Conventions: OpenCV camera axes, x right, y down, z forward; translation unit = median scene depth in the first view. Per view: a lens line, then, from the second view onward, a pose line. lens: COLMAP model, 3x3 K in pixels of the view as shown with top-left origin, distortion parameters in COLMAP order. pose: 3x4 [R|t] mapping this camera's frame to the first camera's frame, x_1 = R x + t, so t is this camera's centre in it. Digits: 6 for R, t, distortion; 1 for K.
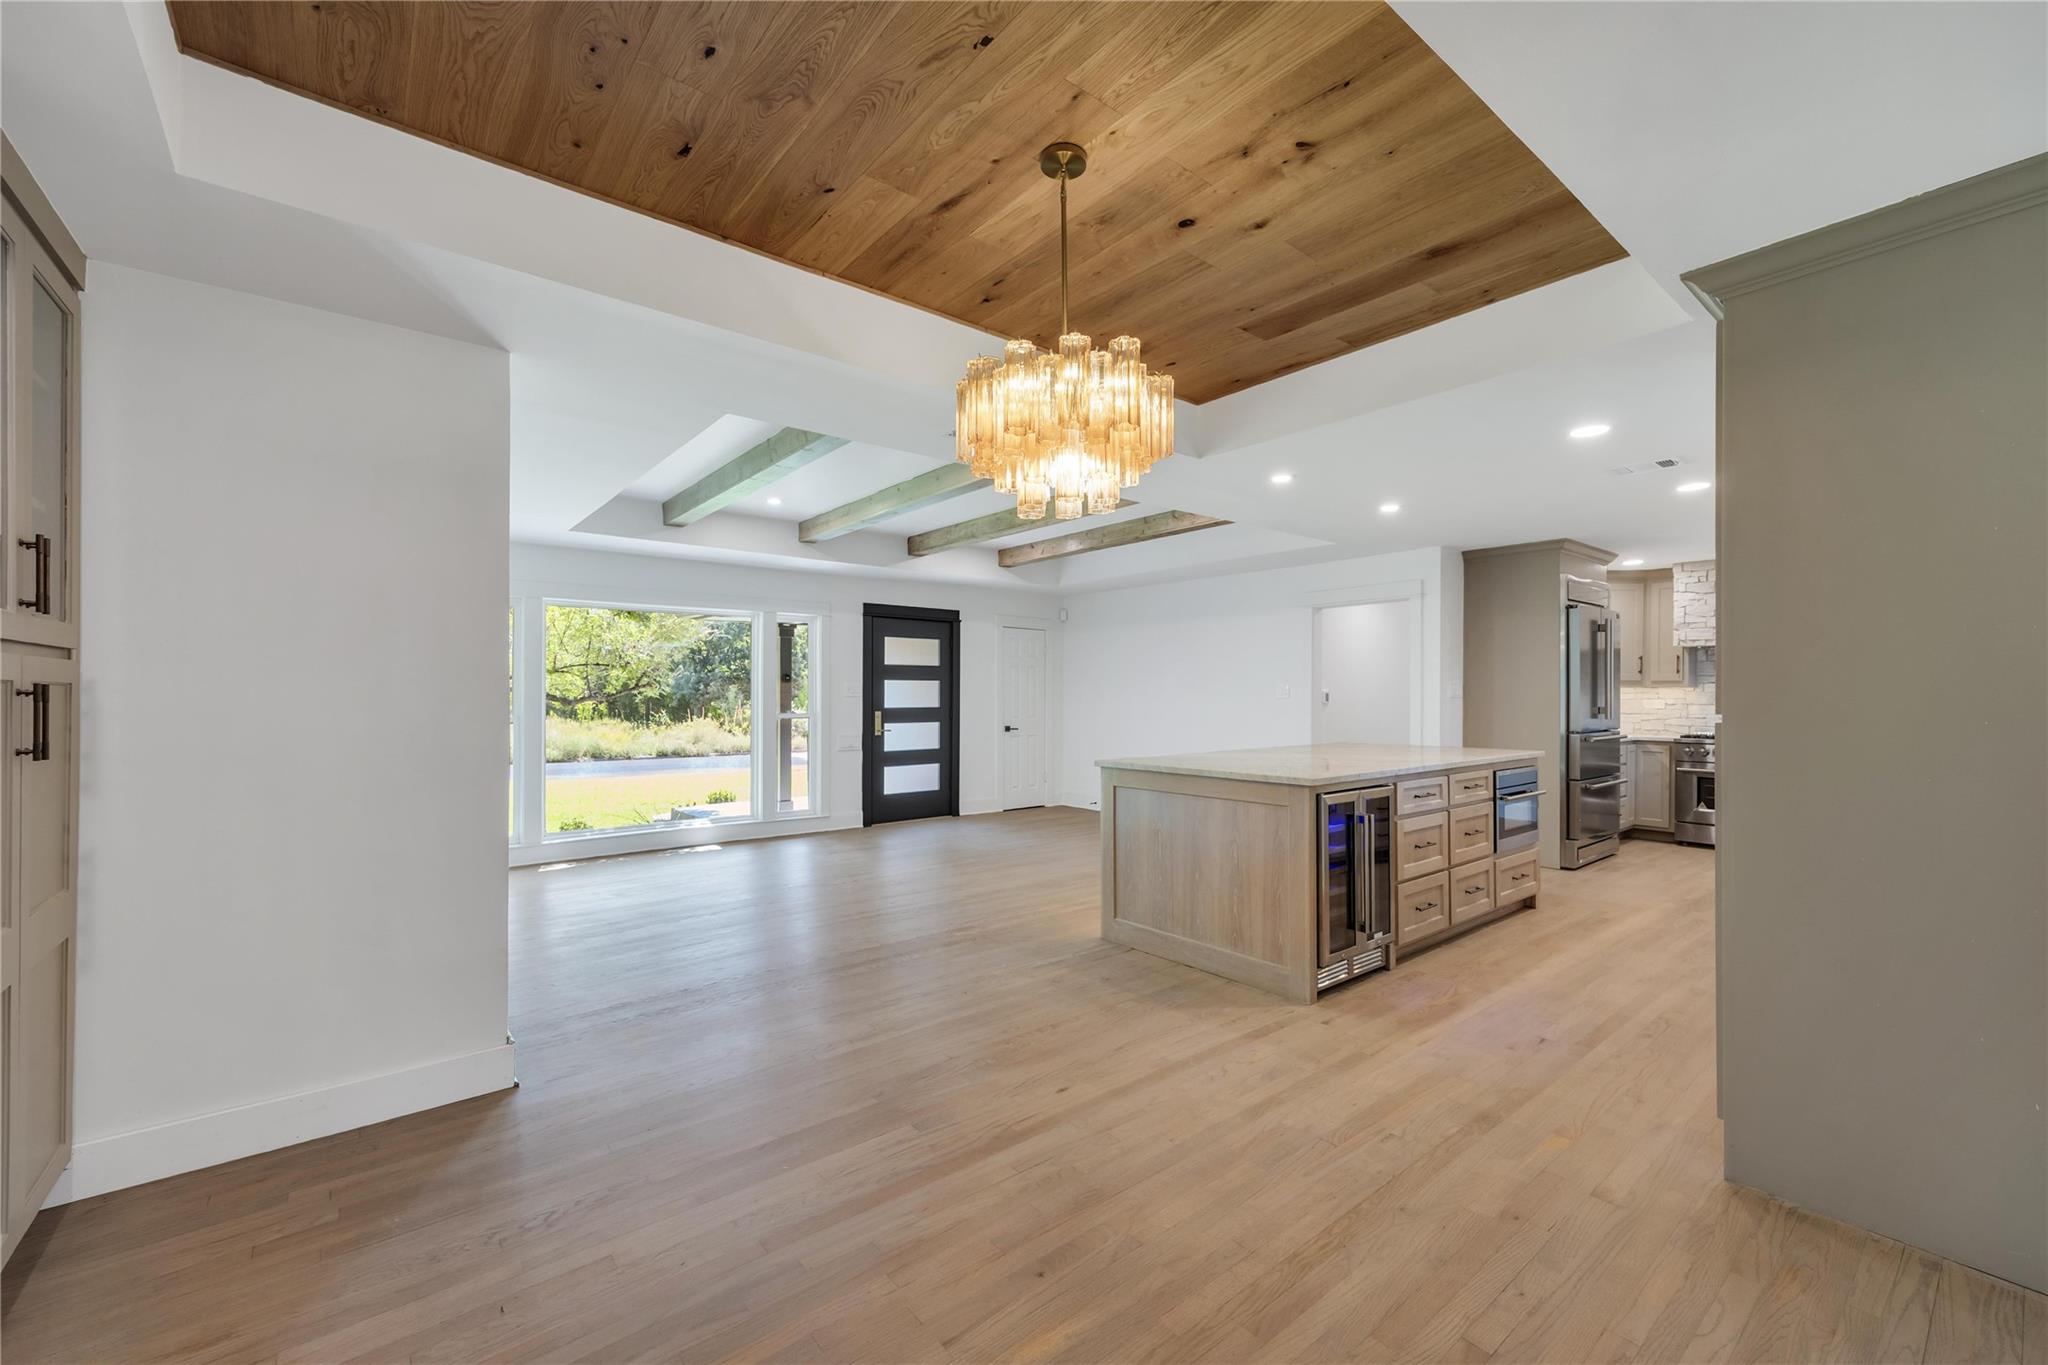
lens RADIAL K [[834.4, 0, 988.5], [0, 834.4, 692.3], [0, 0, 1]] dist [0.001553, -0.000077]
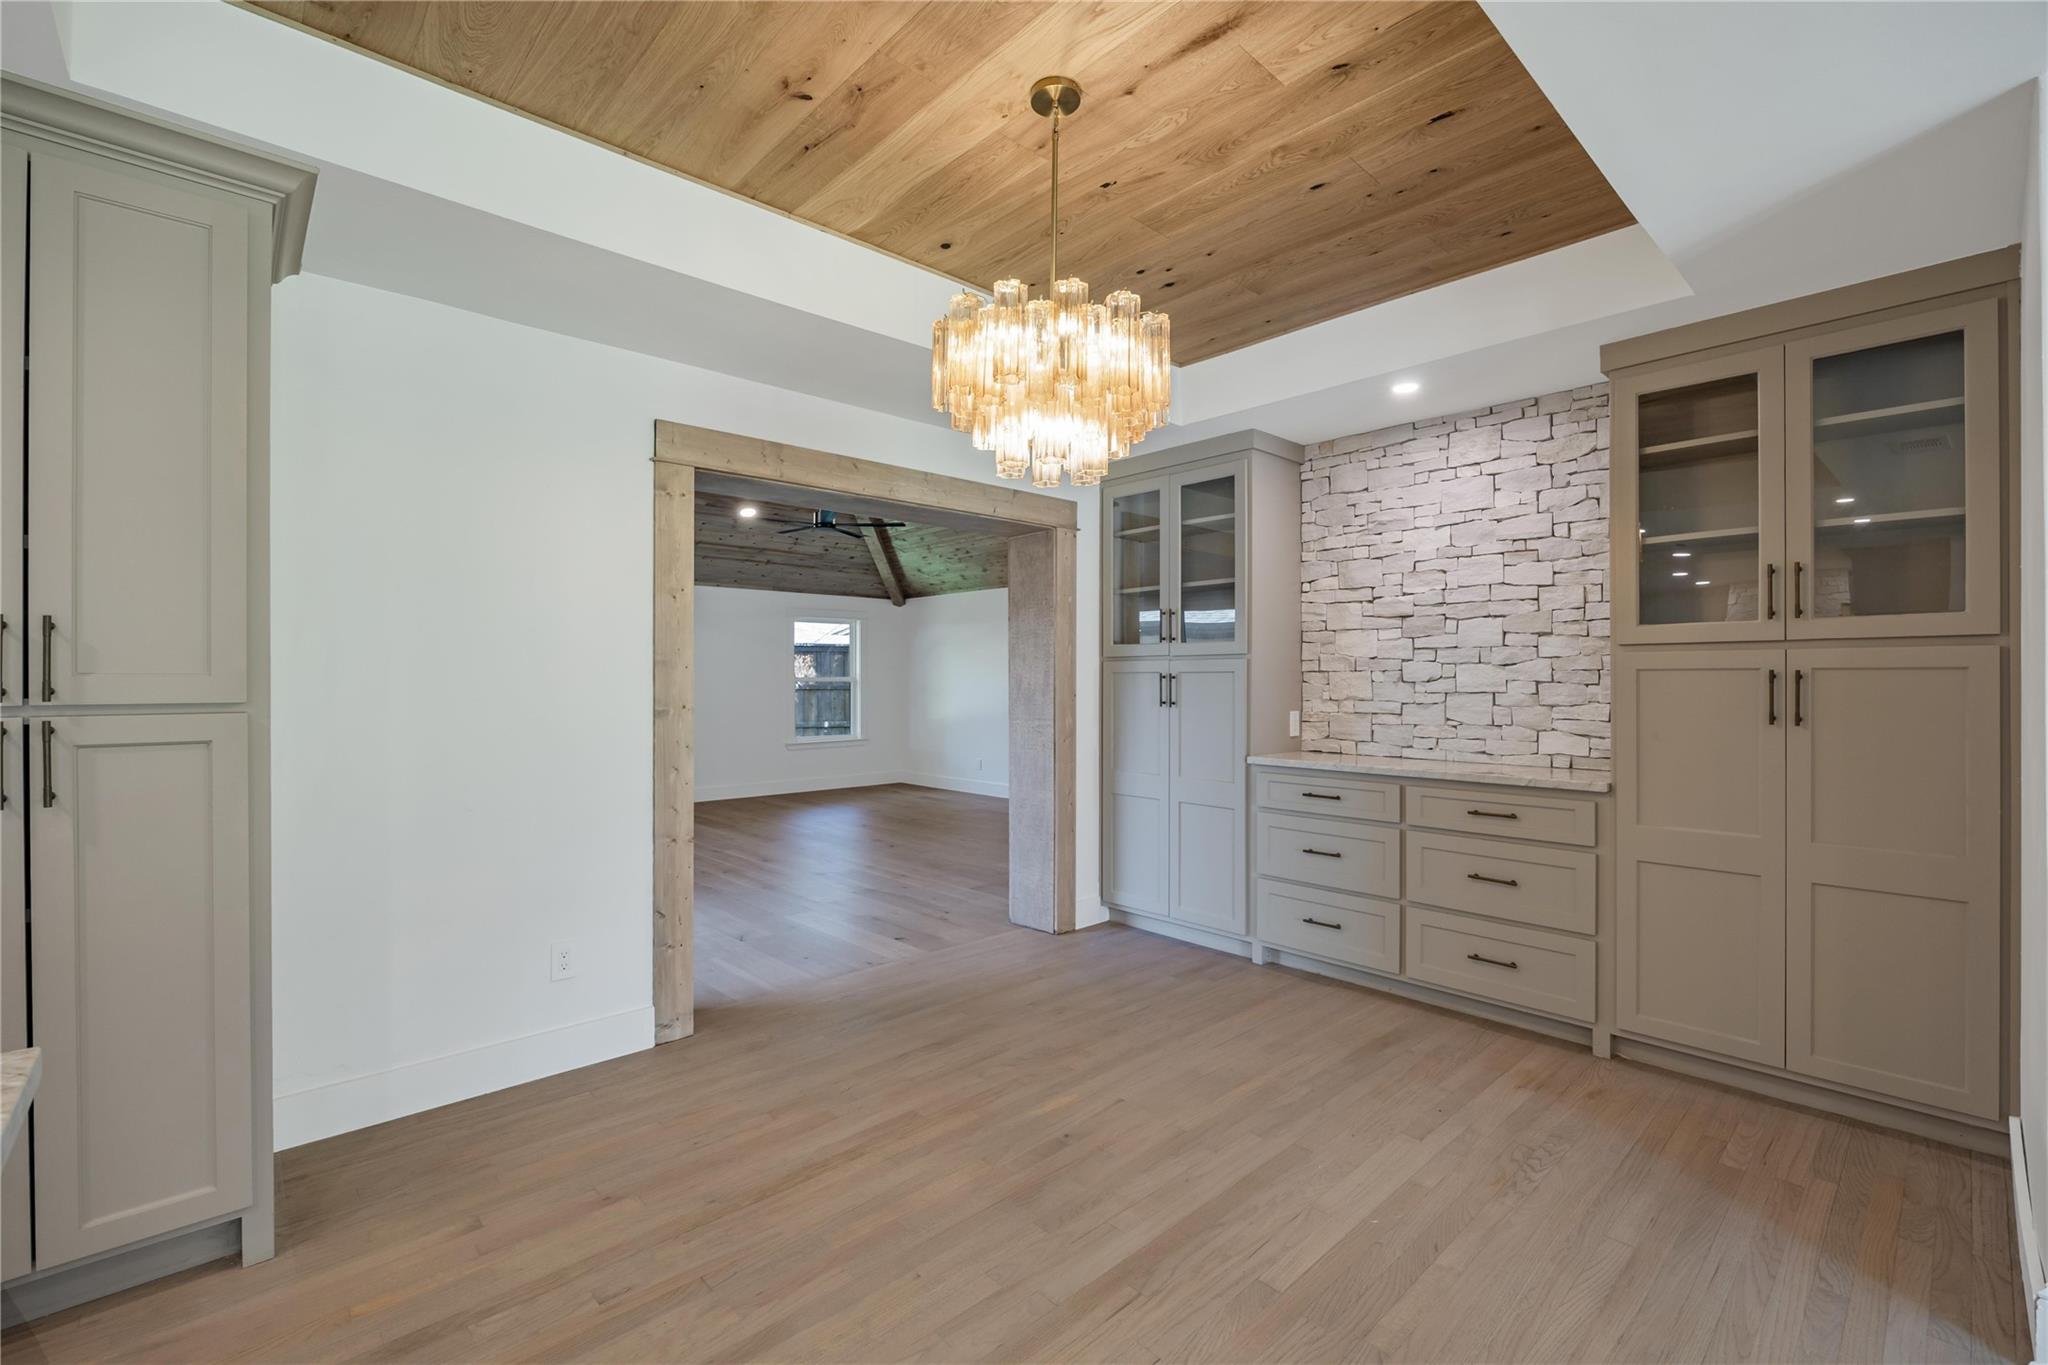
lens RADIAL K [[873.0, 0, 1002.2], [0, 873.0, 680.0], [0, 0, 1]] dist [-0.001027, -0.000308]
pose [[-0.995955, -0.000055, -0.089852, 0.079479], [0.000007, 1.000000, -0.000695, 0.001951], [0.089852, -0.000692, -0.995955, 0.659885]]
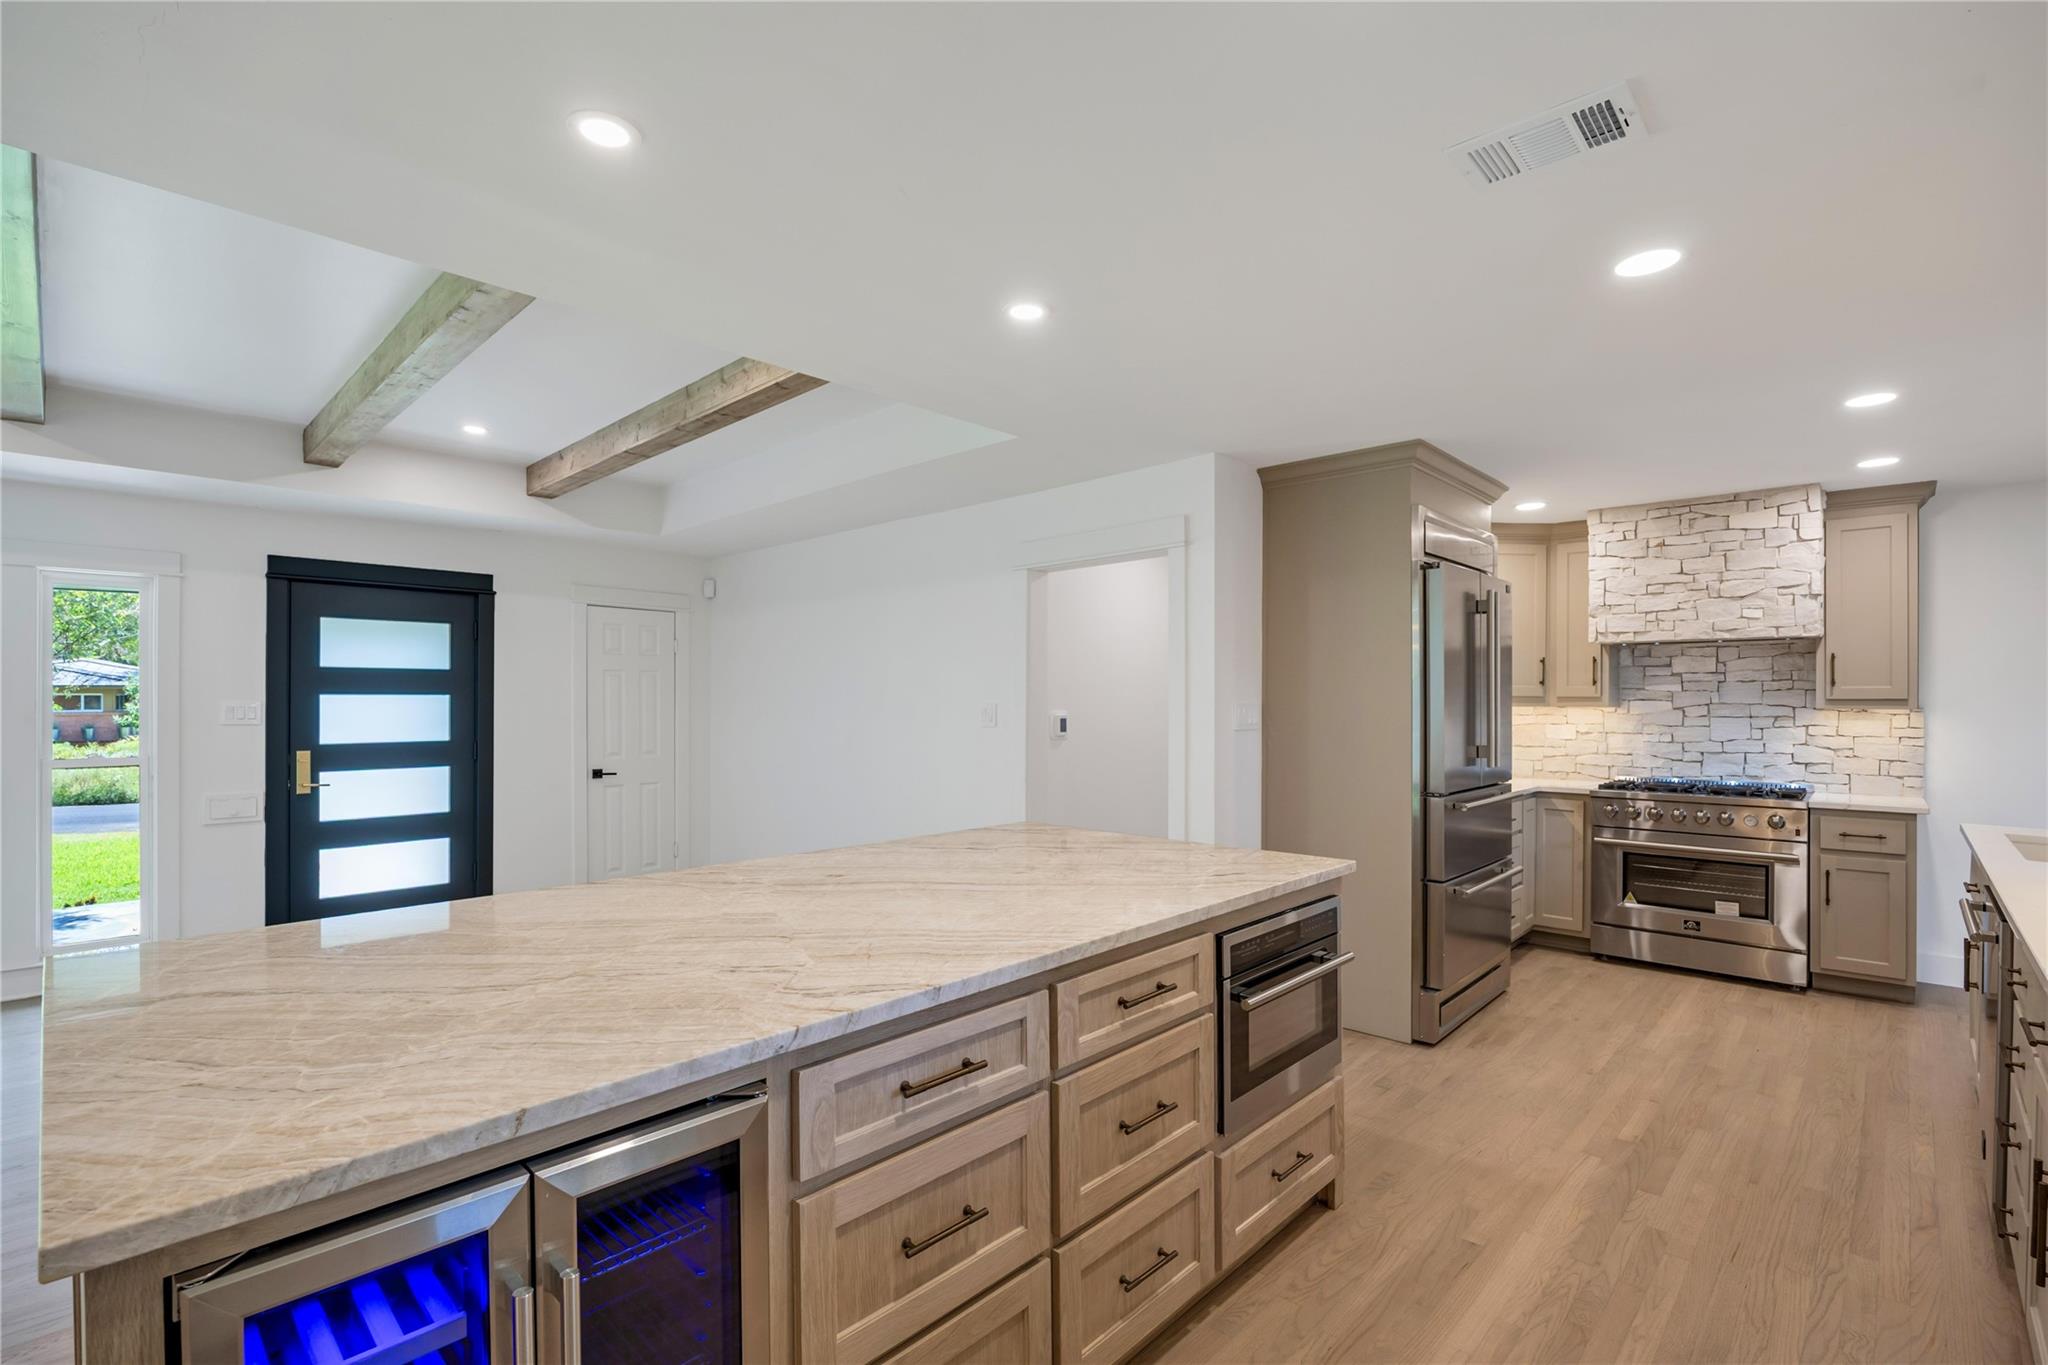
lens RADIAL K [[941.8, 0, 1017.1], [0, 941.8, 696.9], [0, 0, 1]] dist [-0.029508, -0.000152]
pose [[0.988731, -0.001098, 0.149699, 0.309048], [0.001401, 0.999997, -0.001917, -0.014222], [-0.149697, 0.002106, 0.988730, 0.396023]]
